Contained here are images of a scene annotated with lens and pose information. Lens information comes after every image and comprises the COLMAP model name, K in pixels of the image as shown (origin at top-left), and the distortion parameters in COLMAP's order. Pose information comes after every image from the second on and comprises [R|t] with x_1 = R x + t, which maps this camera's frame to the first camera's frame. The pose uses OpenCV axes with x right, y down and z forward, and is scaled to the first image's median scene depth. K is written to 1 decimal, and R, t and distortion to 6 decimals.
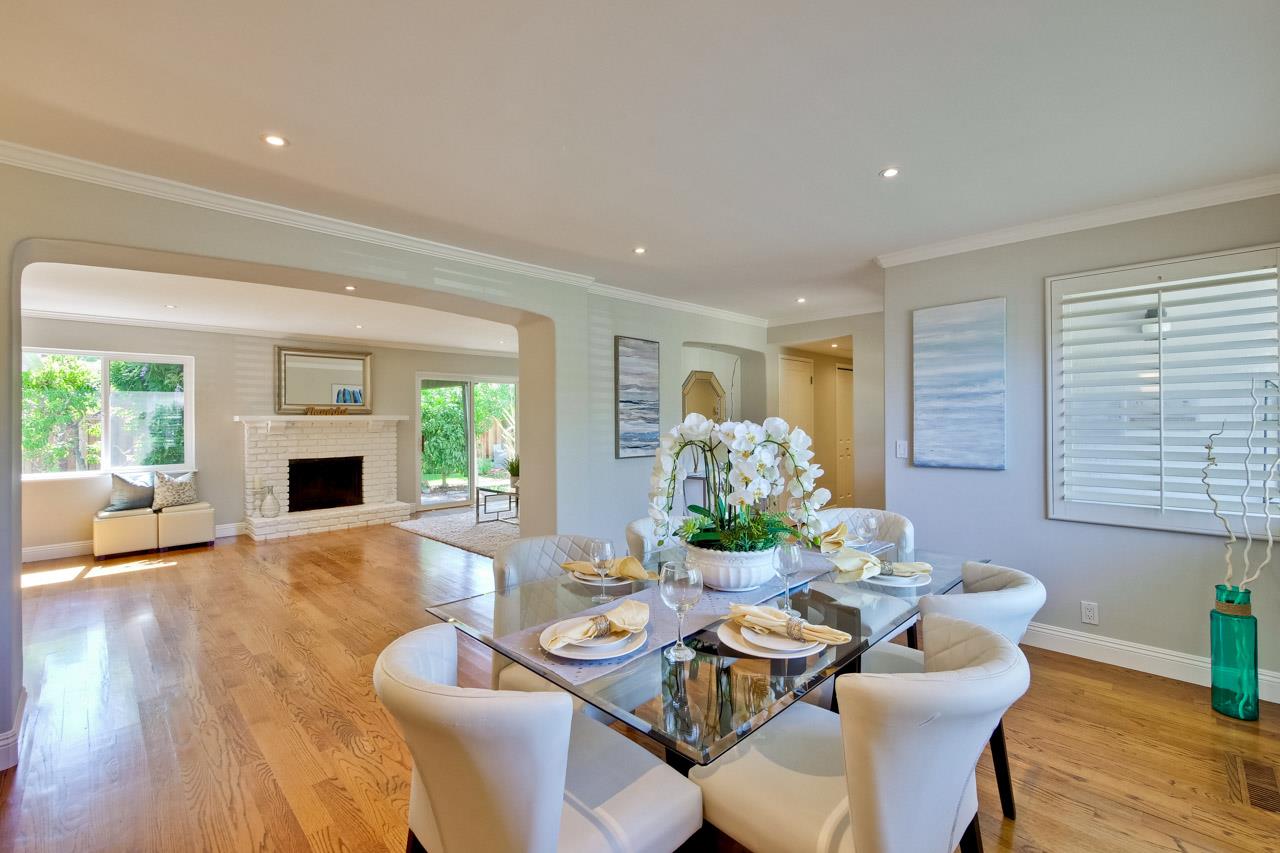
lens RADIAL K [[556.3, 0, 643.2], [0, 556.3, 421.7], [0, 0, 1]] dist [-0.009303, 0.000023]
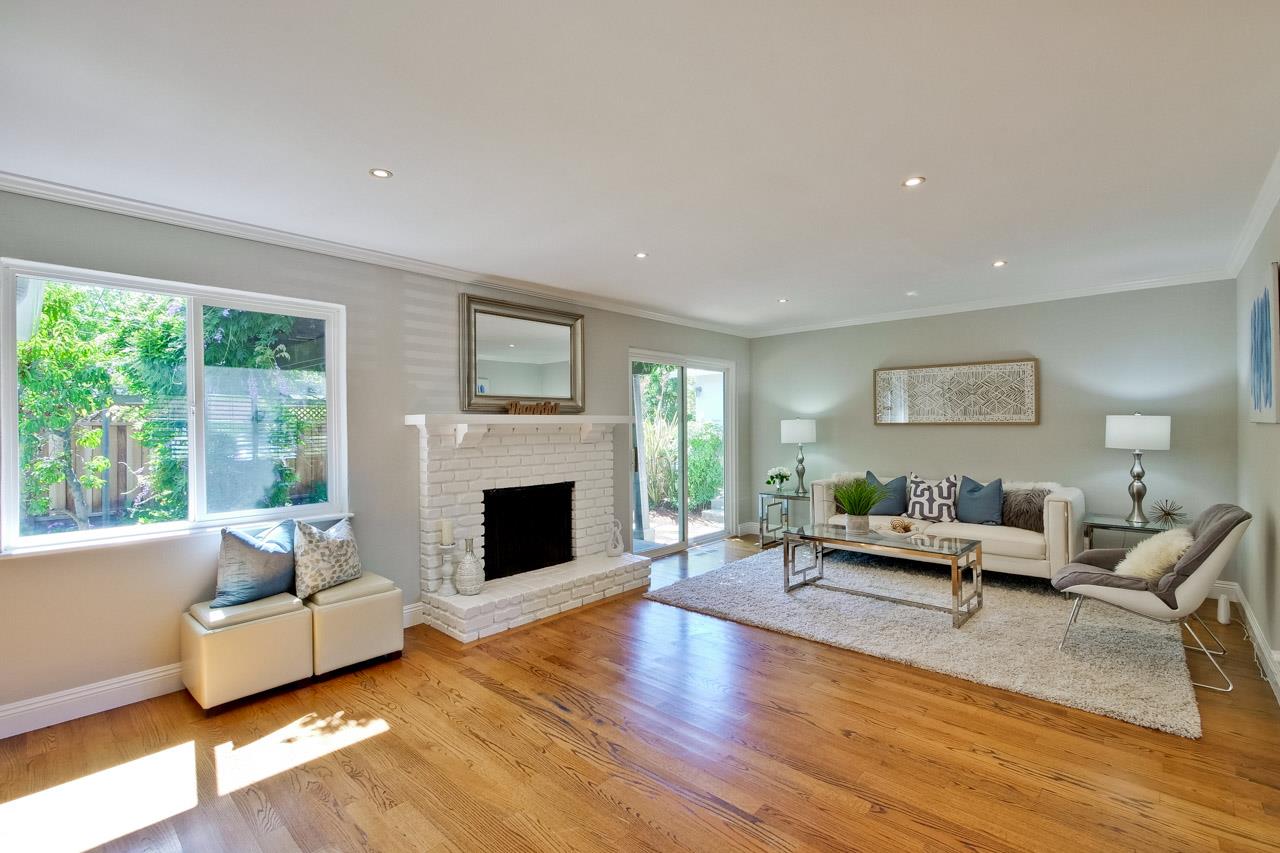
lens RADIAL K [[556.3, 0, 606.8], [0, 556.3, 434.7], [0, 0, 1]] dist [-0.009303, 0.000023]
pose [[0.999354, -0.001407, 0.035903, -0.547084], [0.000958, 0.999921, 0.012508, 0.002372], [-0.035917, -0.012466, 0.999277, 0.422618]]
